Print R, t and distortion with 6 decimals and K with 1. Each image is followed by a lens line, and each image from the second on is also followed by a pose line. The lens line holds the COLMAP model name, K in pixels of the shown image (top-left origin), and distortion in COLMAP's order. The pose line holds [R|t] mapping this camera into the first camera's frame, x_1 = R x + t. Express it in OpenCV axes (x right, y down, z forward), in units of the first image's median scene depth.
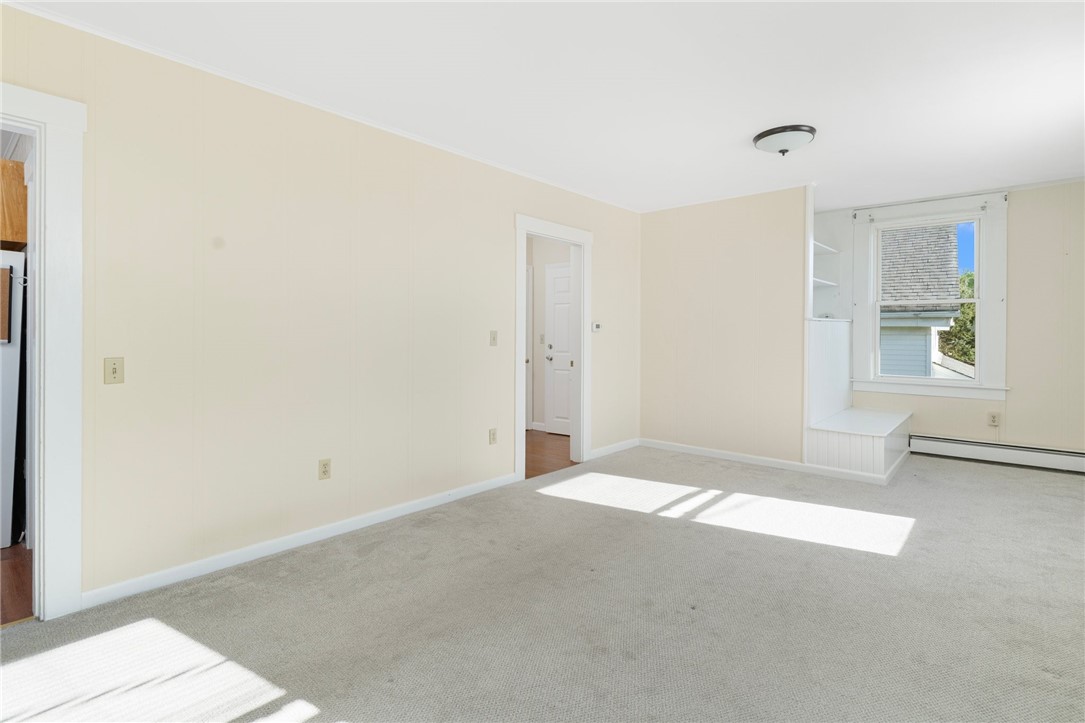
lens RADIAL K [[530.8, 0, 540.4], [0, 530.8, 344.0], [0, 0, 1]] dist [0.000275, 0.000395]
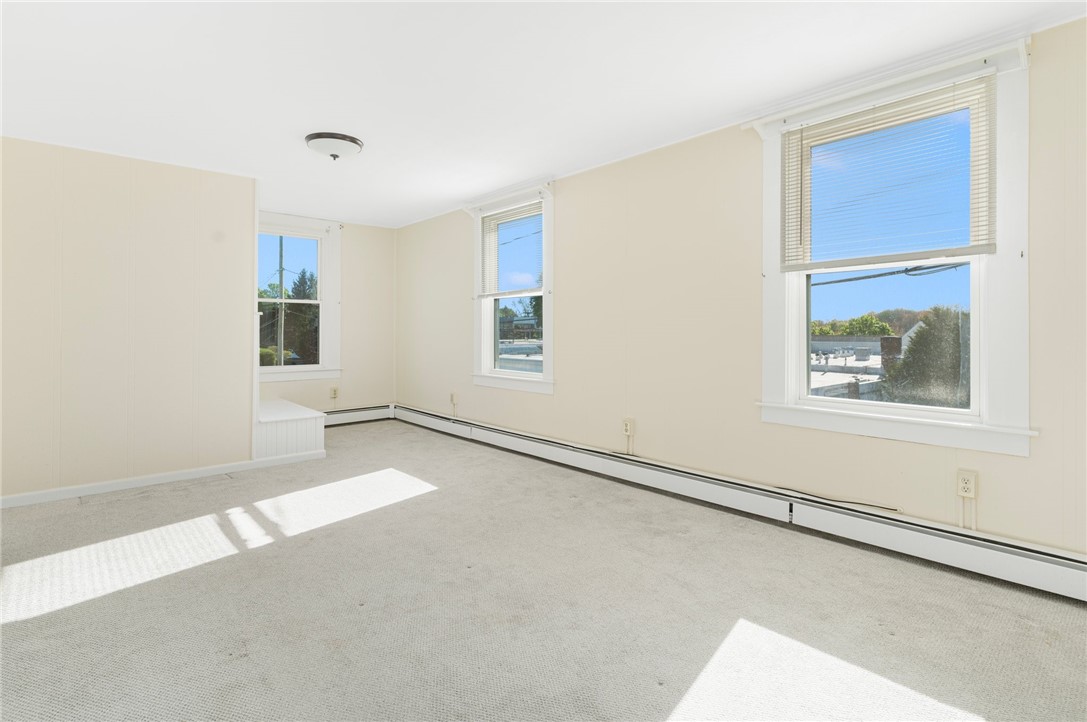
lens RADIAL K [[529.6, 0, 538.2], [0, 529.6, 337.9], [0, 0, 1]] dist [0.000397, 0.000585]
pose [[0.125429, -0.020369, 0.991894, -0.430641], [0.022833, 0.999584, 0.017640, -0.006919], [-0.991840, 0.020435, 0.125842, 0.368025]]
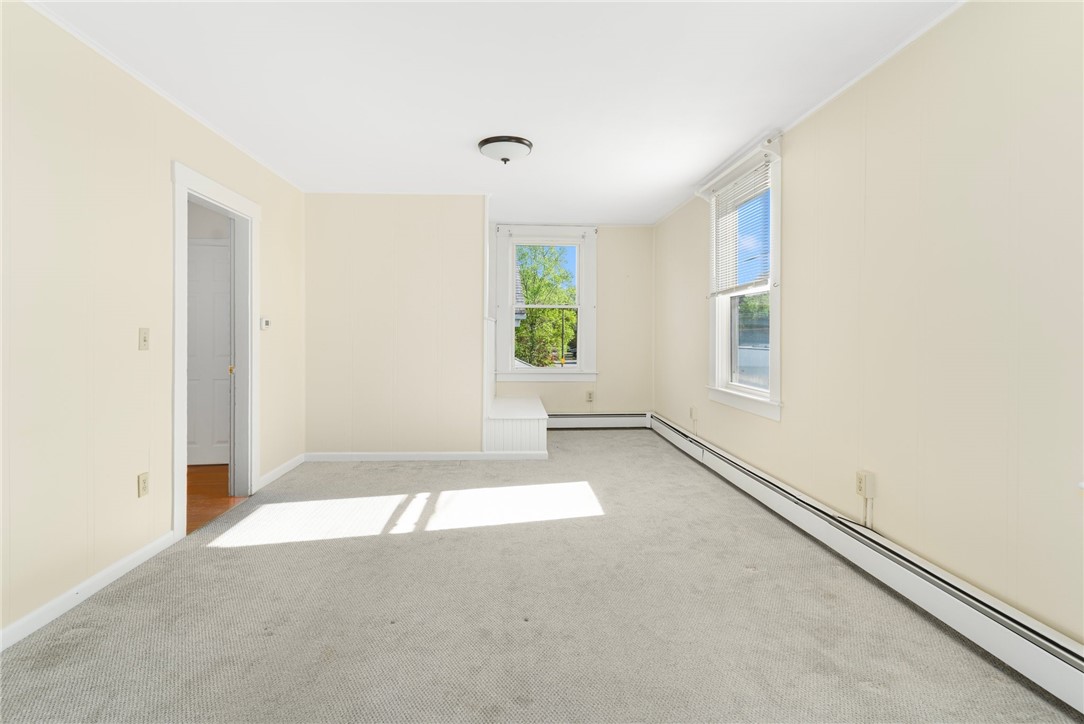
lens RADIAL K [[528.1, 0, 536.7], [0, 528.1, 338.9], [0, 0, 1]] dist [0.000397, 0.000585]
pose [[0.714855, -0.009455, 0.699209, -0.187333], [0.014792, 0.999889, -0.001603, -0.001862], [-0.699116, 0.011489, 0.714916, 0.160671]]
